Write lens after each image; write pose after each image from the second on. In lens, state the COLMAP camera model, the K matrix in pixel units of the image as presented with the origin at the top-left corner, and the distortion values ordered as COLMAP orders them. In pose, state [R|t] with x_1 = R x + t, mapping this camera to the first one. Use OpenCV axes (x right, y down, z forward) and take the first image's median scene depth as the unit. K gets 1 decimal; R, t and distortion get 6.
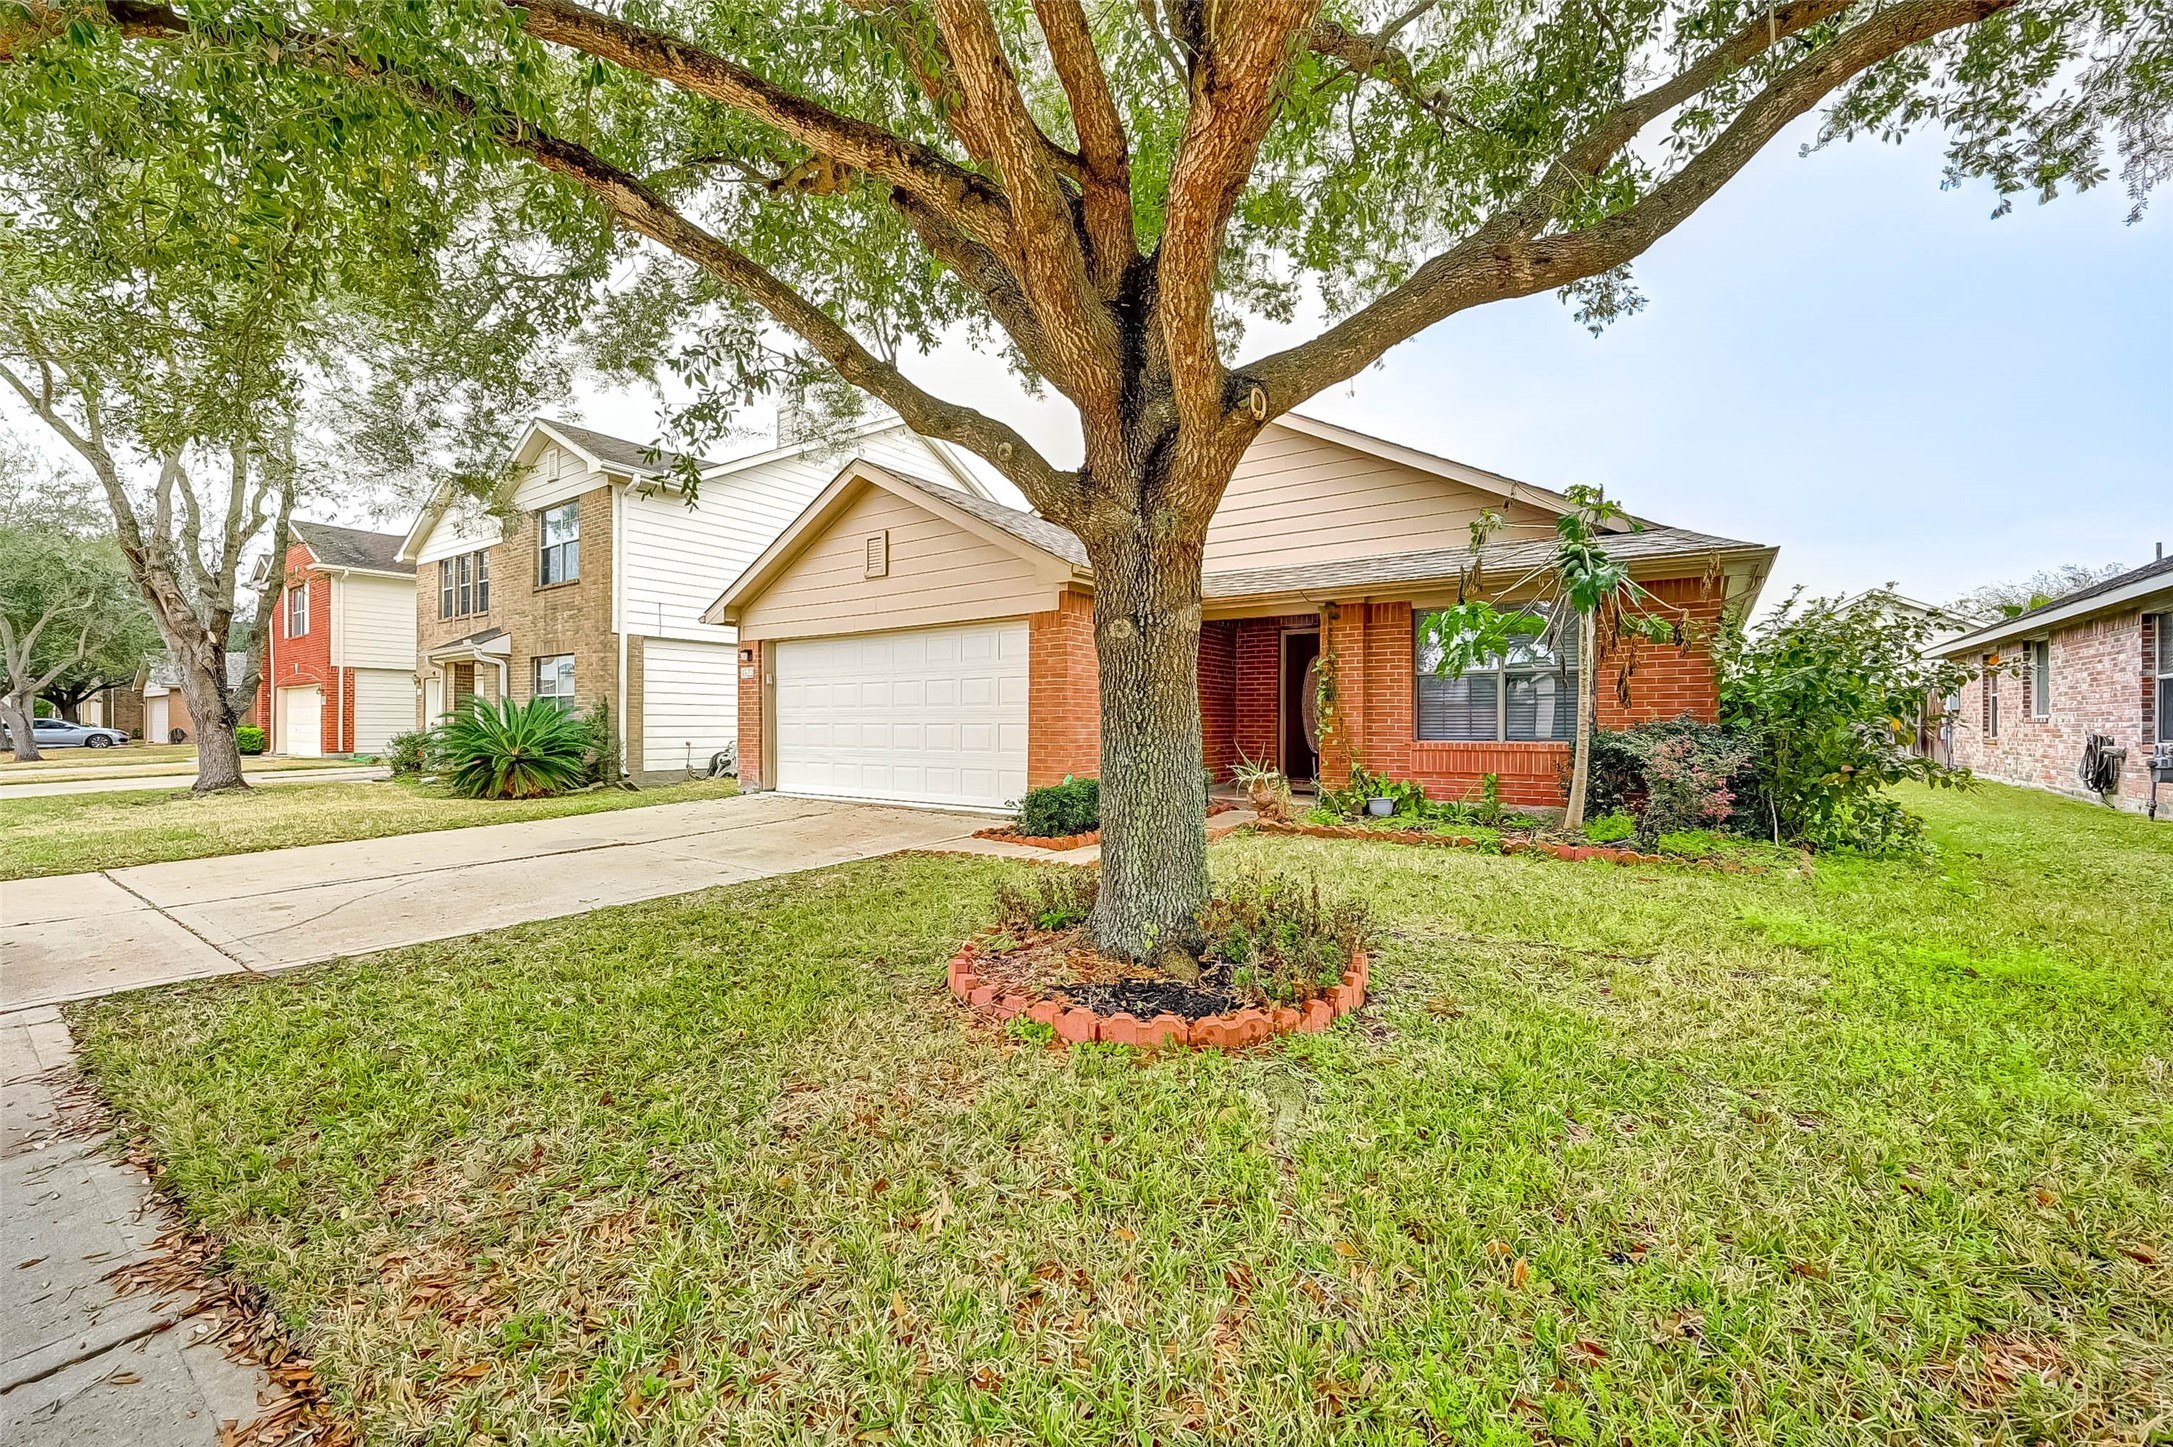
lens RADIAL K [[872.2, 0, 1089.4], [0, 872.2, 722.1], [0, 0, 1]] dist [-0.000434, 0.000063]
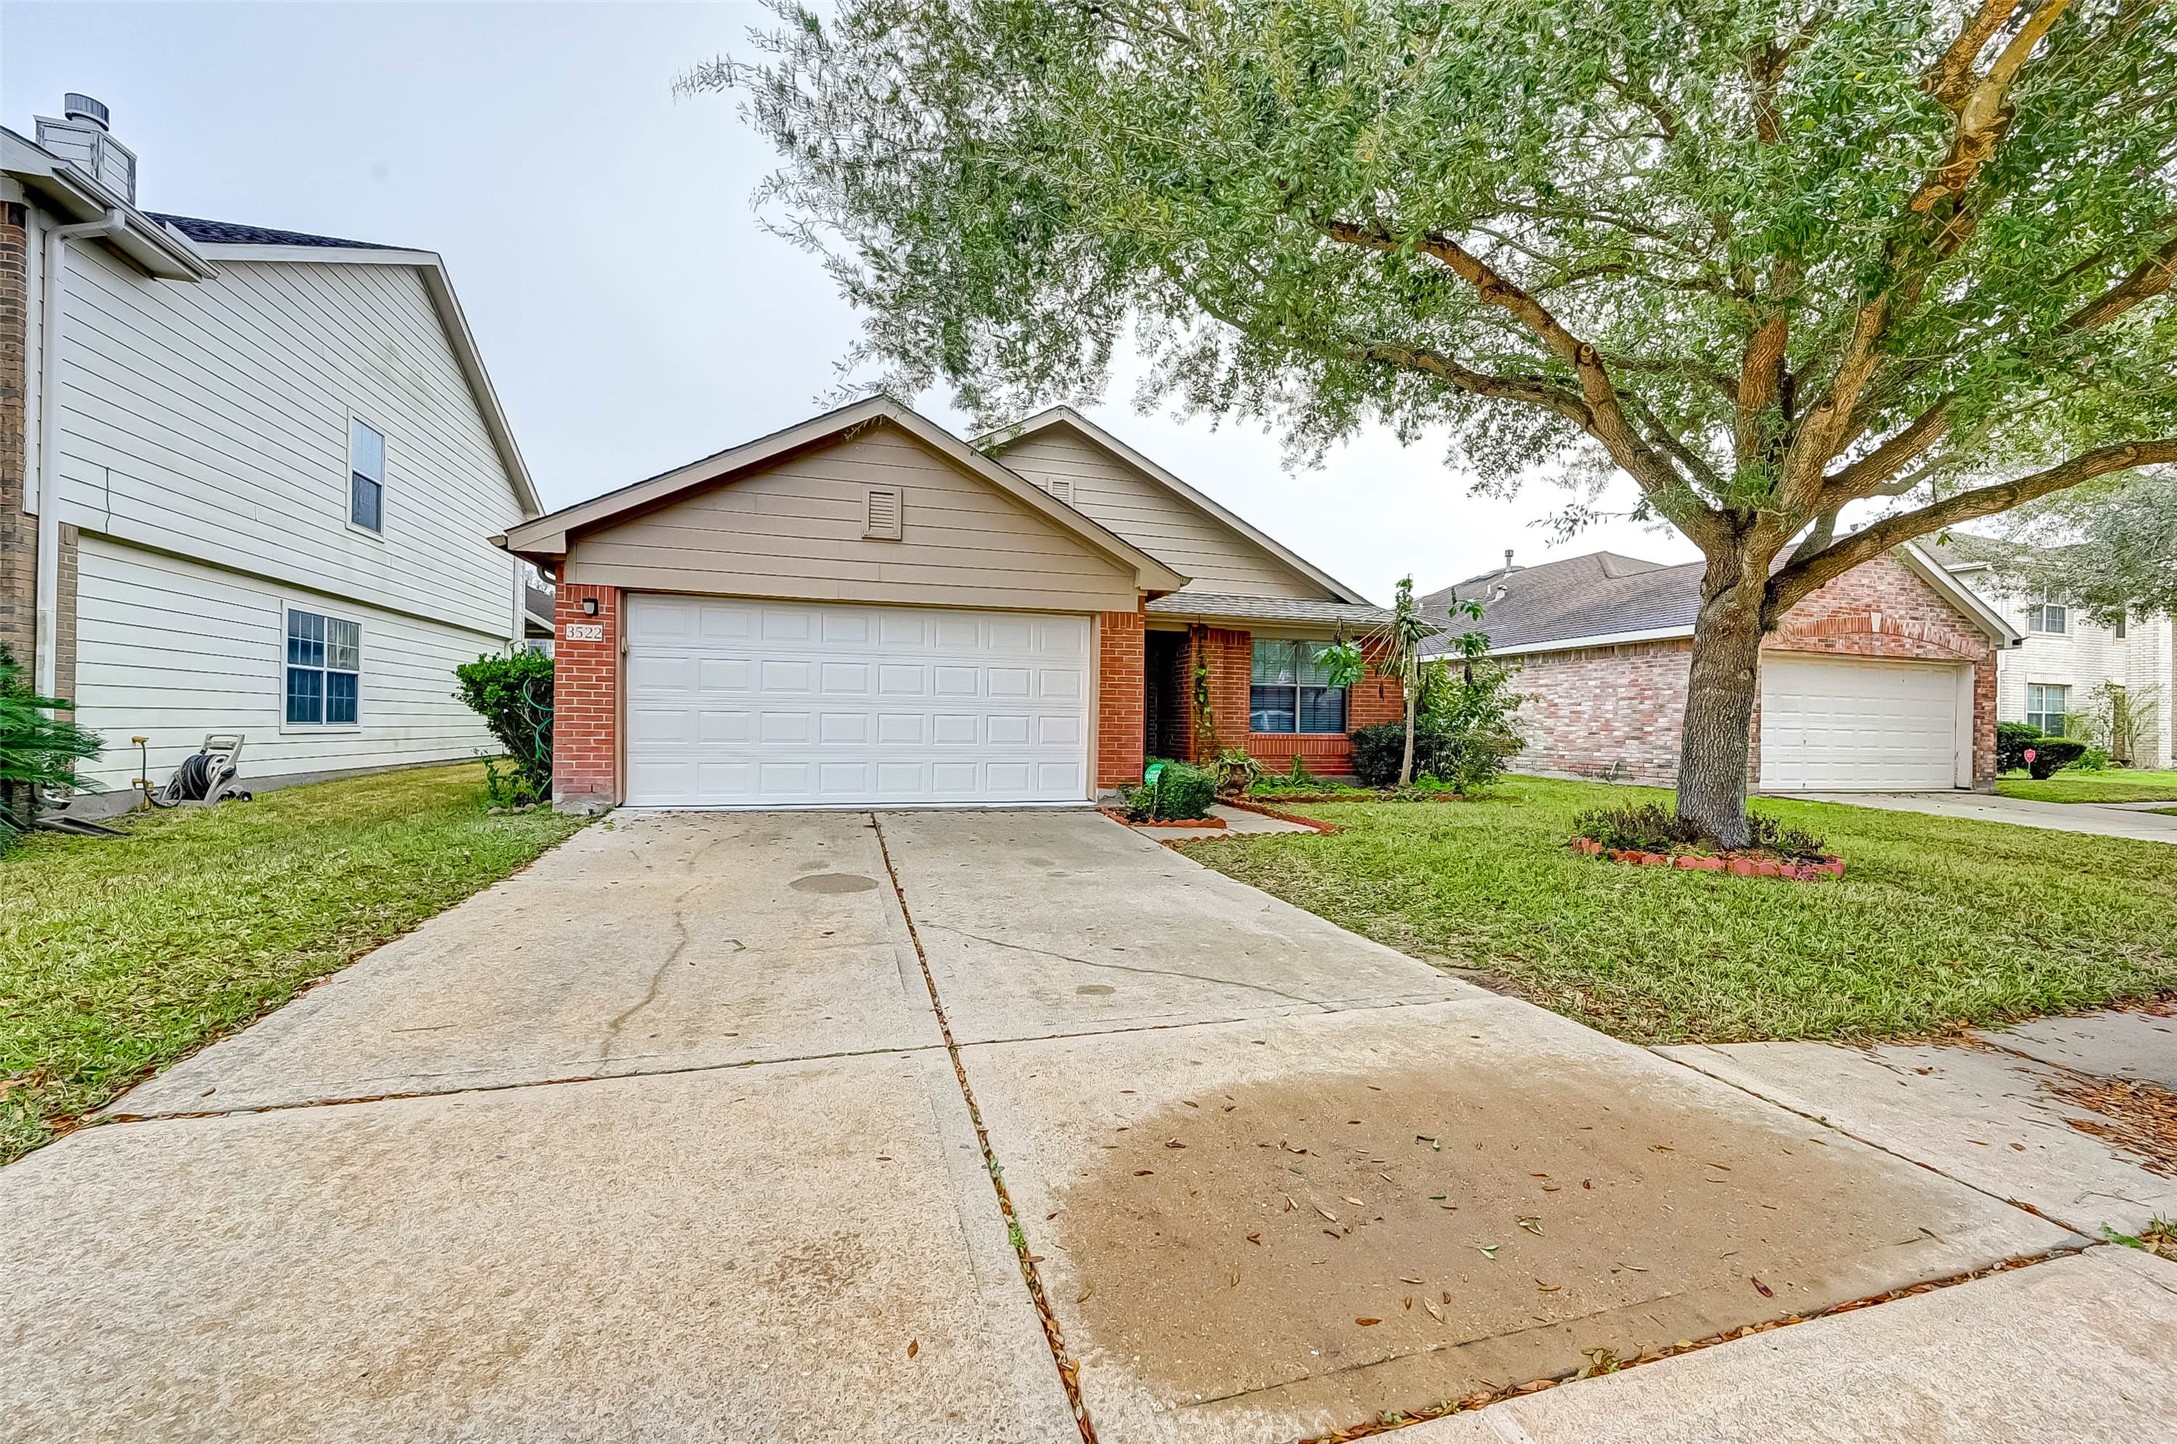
lens RADIAL K [[873.8, 0, 1091.4], [0, 873.8, 720.6], [0, 0, 1]] dist [-0.000434, 0.000063]
pose [[0.614701, 0.010040, 0.788697, -0.775732], [-0.014869, 0.999889, -0.001139, 0.006051], [-0.788620, -0.011027, 0.614782, 0.321518]]
